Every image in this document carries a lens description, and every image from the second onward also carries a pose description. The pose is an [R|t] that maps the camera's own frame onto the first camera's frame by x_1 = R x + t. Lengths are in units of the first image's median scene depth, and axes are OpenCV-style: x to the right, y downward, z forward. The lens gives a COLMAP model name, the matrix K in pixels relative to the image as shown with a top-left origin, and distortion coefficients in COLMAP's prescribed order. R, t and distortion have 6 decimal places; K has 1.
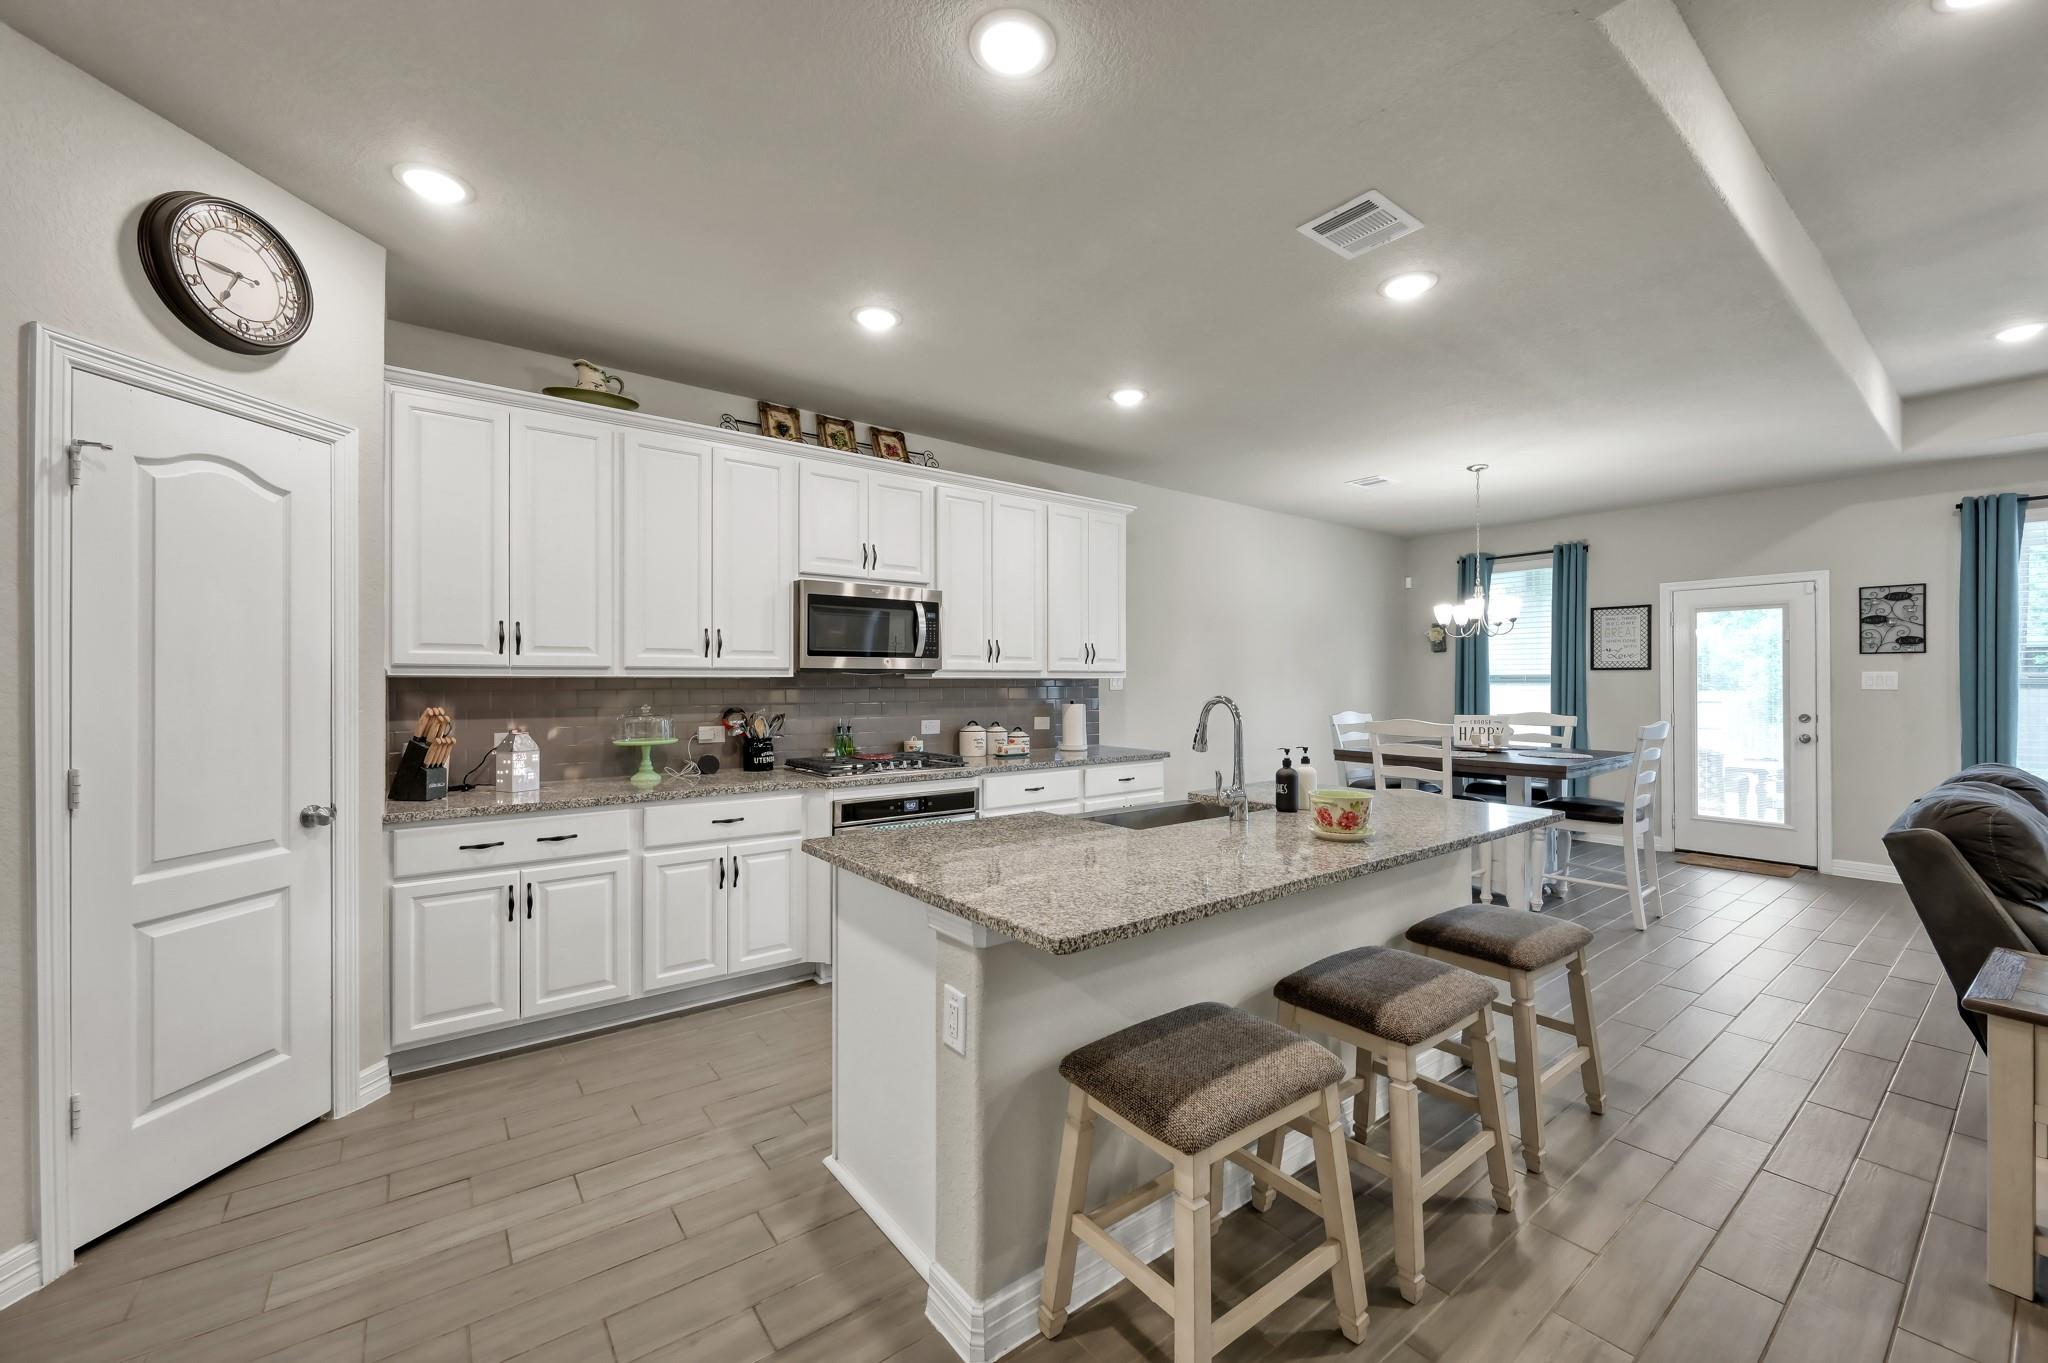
lens RADIAL K [[812.2, 0, 1028.2], [0, 812.2, 672.7], [0, 0, 1]] dist [-0.000672, 0.000087]
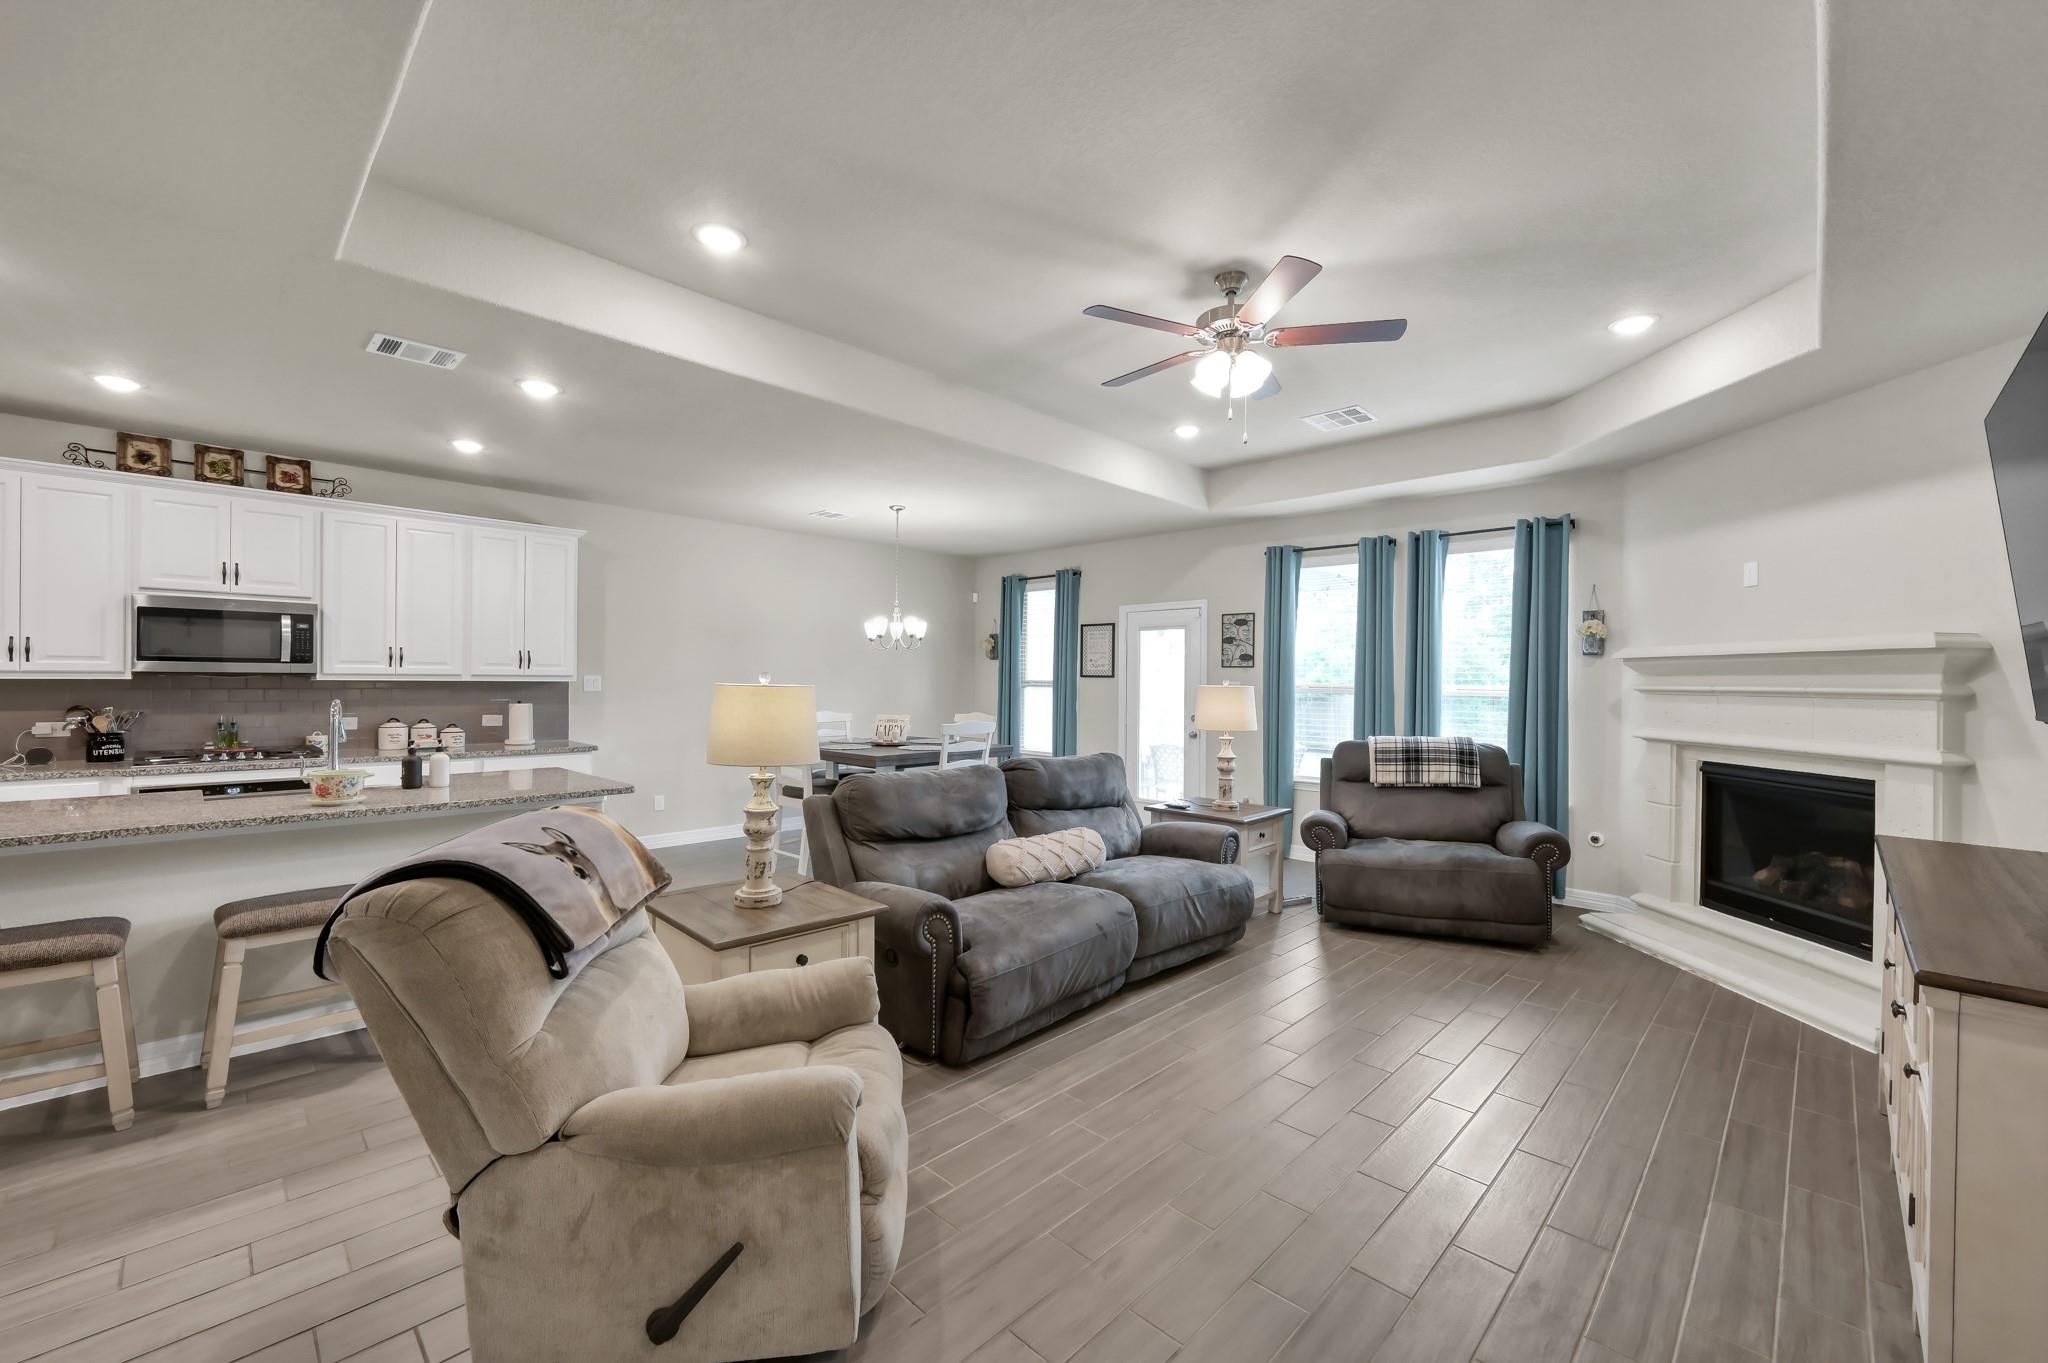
lens RADIAL K [[812.2, 0, 1023.6], [0, 812.2, 681.0], [0, 0, 1]] dist [-0.000672, 0.000087]
pose [[0.990368, 0.009559, 0.138132, 0.570373], [-0.011524, 0.999843, 0.013429, -0.015702], [-0.137982, -0.014891, 0.990323, -0.215307]]
